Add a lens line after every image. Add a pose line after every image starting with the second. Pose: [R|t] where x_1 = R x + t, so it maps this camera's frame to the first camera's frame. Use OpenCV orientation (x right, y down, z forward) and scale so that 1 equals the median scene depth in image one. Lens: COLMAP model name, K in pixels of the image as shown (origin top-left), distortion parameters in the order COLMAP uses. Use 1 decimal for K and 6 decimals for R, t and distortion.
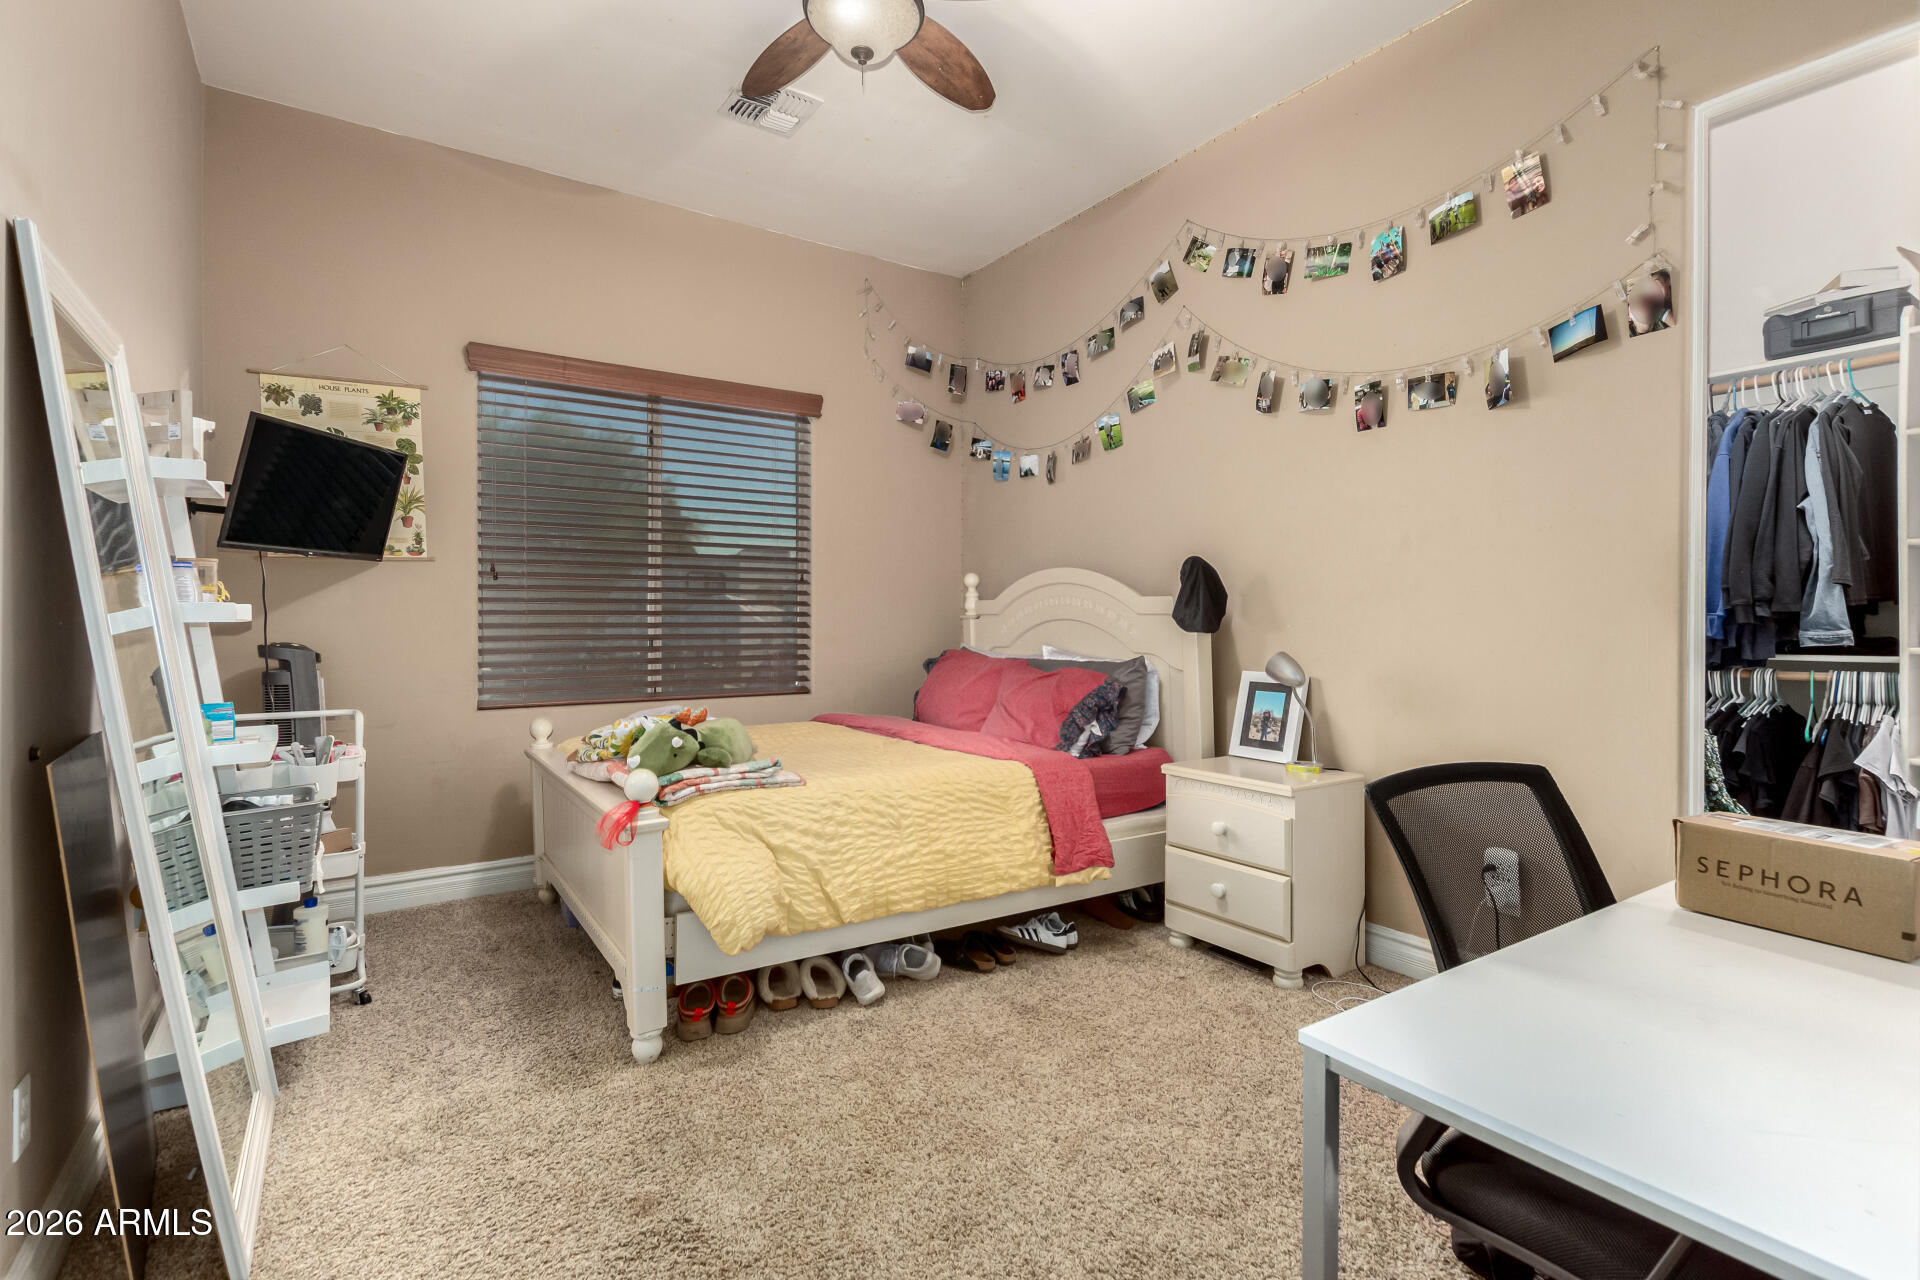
lens RADIAL K [[897.1, 0, 952.3], [0, 897.1, 635.8], [0, 0, 1]] dist [0.012571, -0.003939]
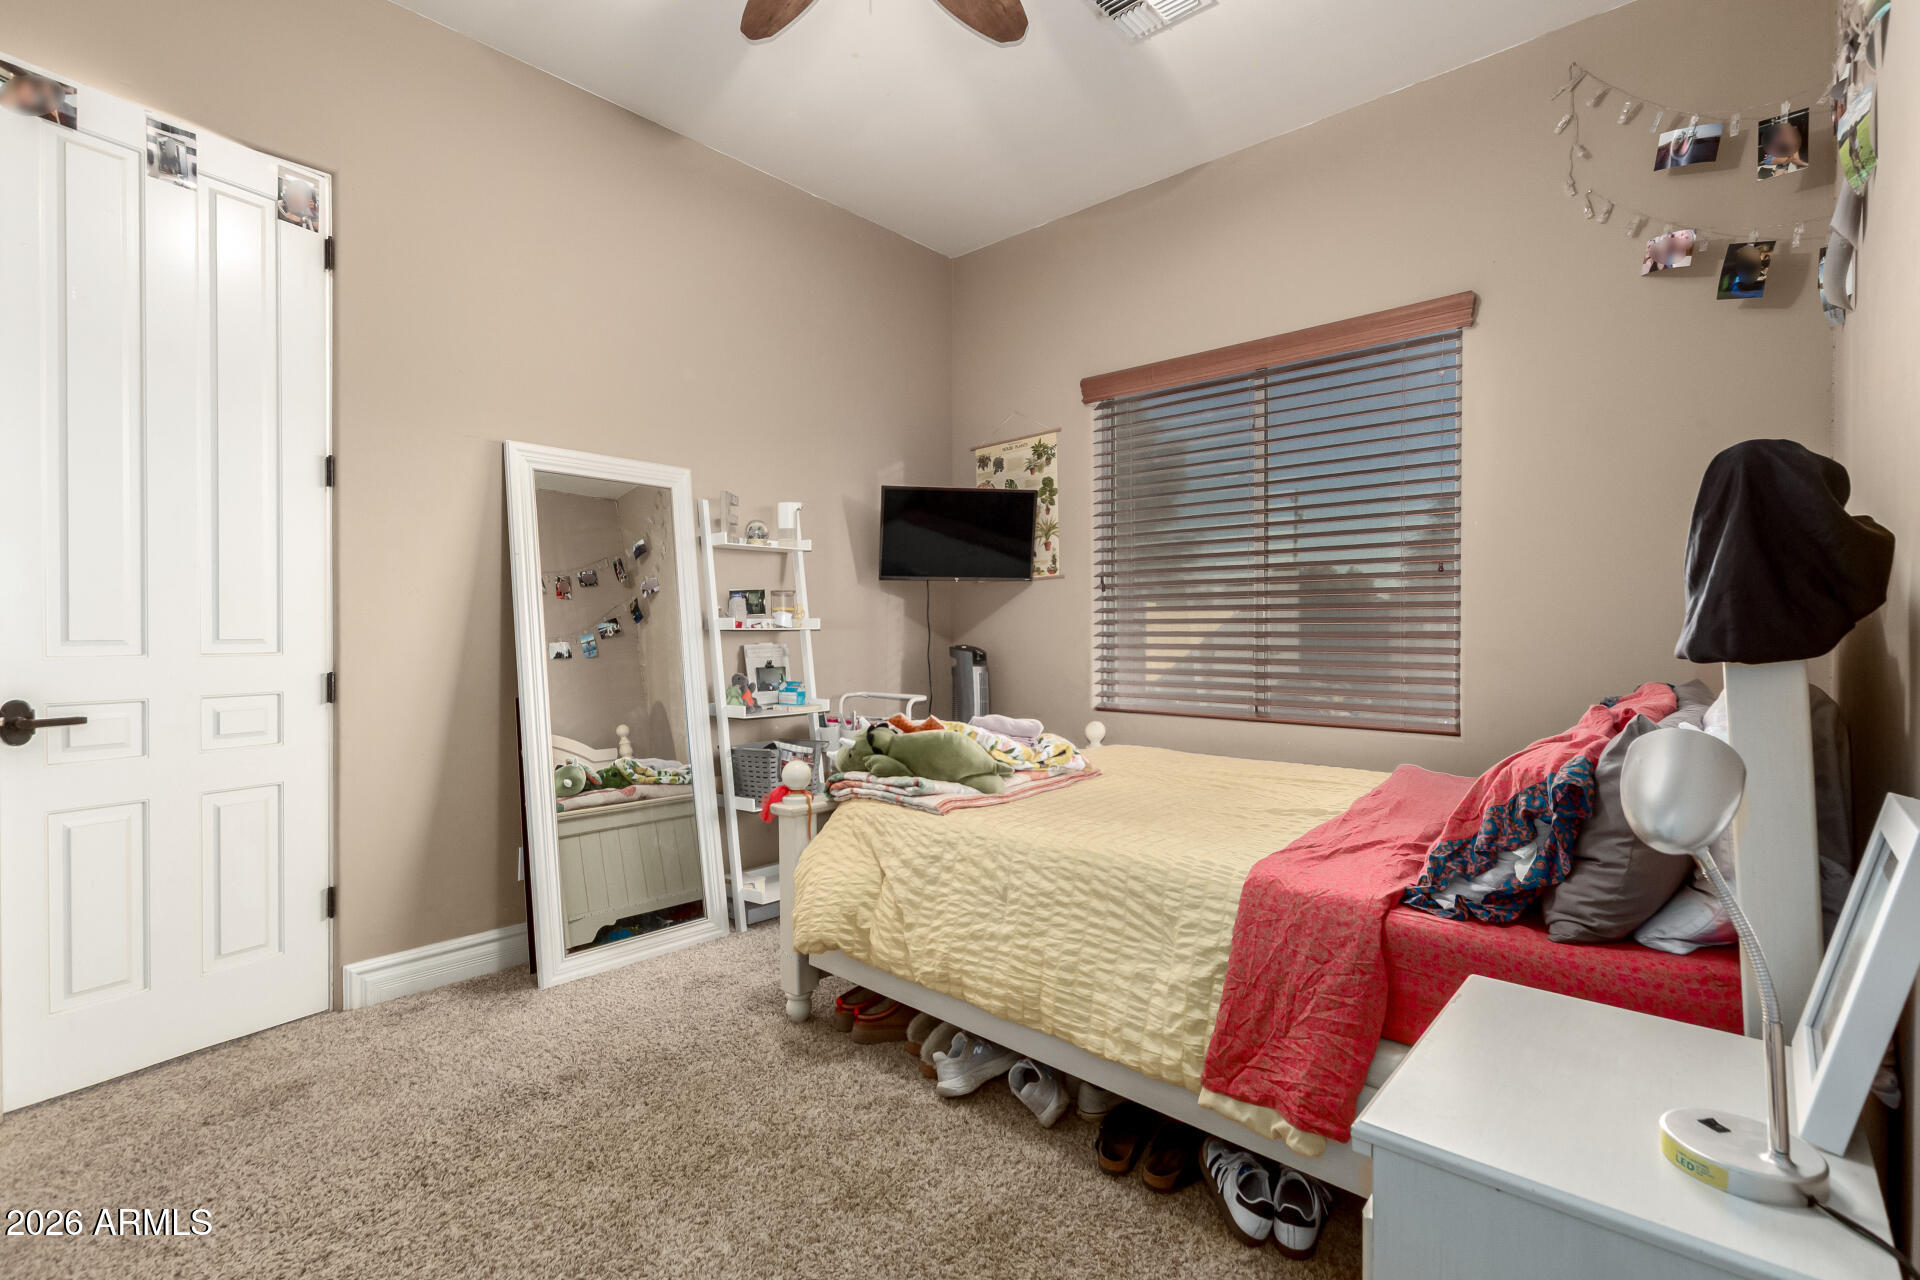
lens RADIAL K [[897.1, 0, 952.3], [0, 897.1, 635.8], [0, 0, 1]] dist [0.012571, -0.003939]
pose [[0.245881, 0.007088, -0.969274, 0.524503], [-0.016461, 0.999860, 0.003136, -0.009841], [0.969160, 0.015184, 0.245963, 0.598121]]
